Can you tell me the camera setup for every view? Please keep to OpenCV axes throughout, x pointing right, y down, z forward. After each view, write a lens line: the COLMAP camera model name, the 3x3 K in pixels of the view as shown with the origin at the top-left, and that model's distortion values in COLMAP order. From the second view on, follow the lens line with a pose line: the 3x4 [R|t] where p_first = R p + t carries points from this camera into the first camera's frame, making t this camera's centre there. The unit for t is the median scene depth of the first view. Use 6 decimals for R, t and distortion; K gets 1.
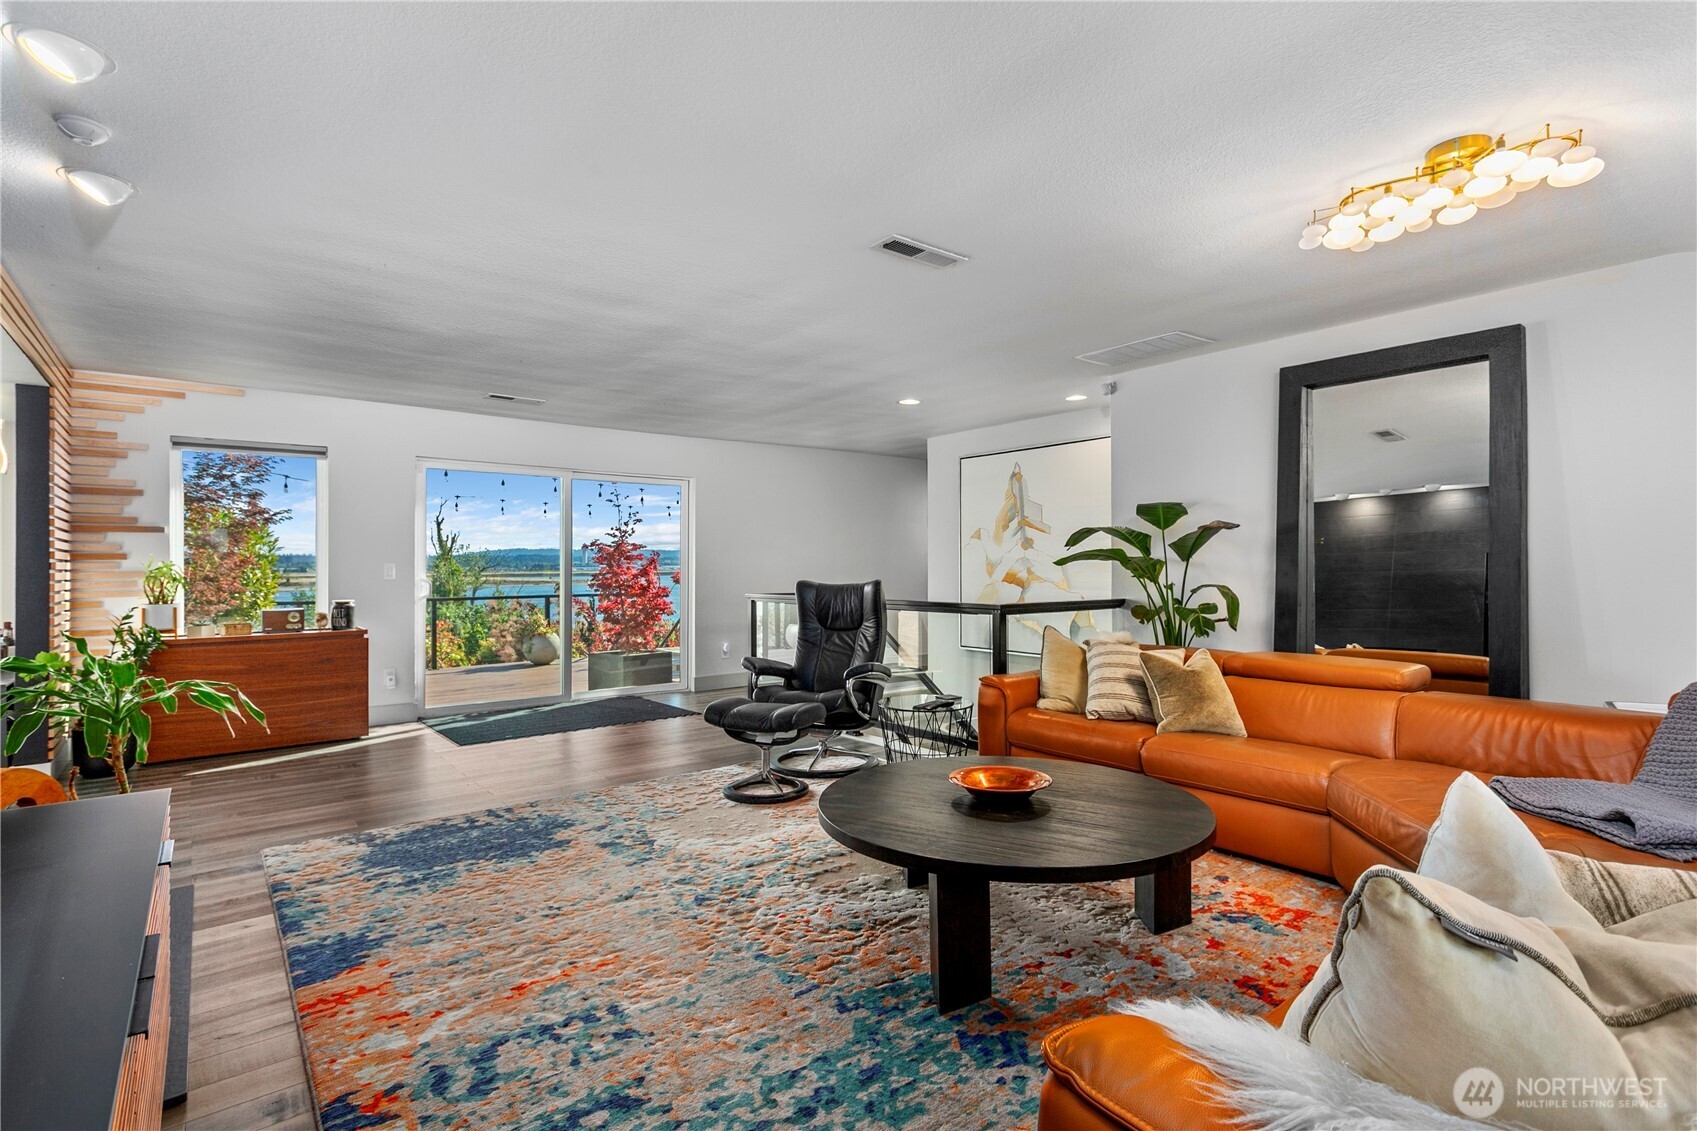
lens RADIAL K [[812.0, 0, 850.2], [0, 812.0, 566.6], [0, 0, 1]] dist [-0.000304, 0.000490]
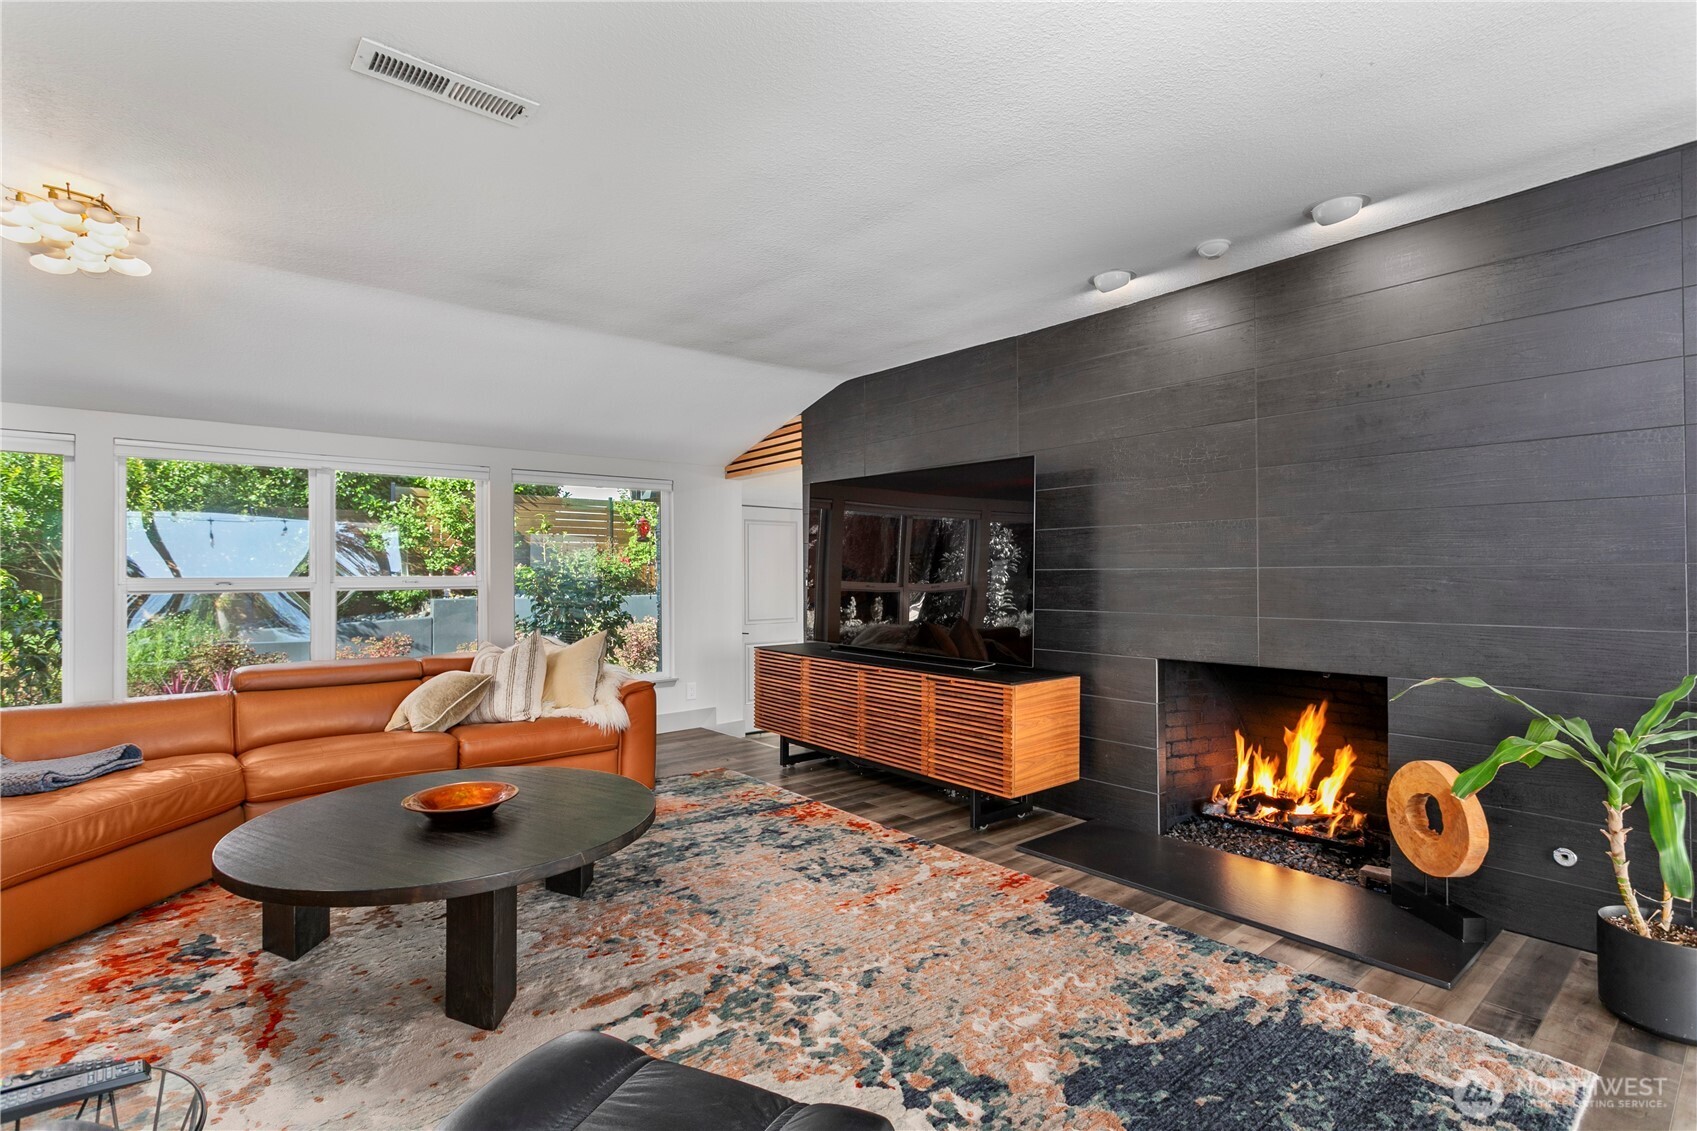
lens RADIAL K [[812.0, 0, 847.4], [0, 812.0, 568.3], [0, 0, 1]] dist [-0.000304, 0.000490]
pose [[-0.999472, 0.008767, -0.031276, -0.286372], [0.008924, 0.999948, -0.004871, -0.002715], [0.031231, -0.005148, -0.999499, 2.294348]]
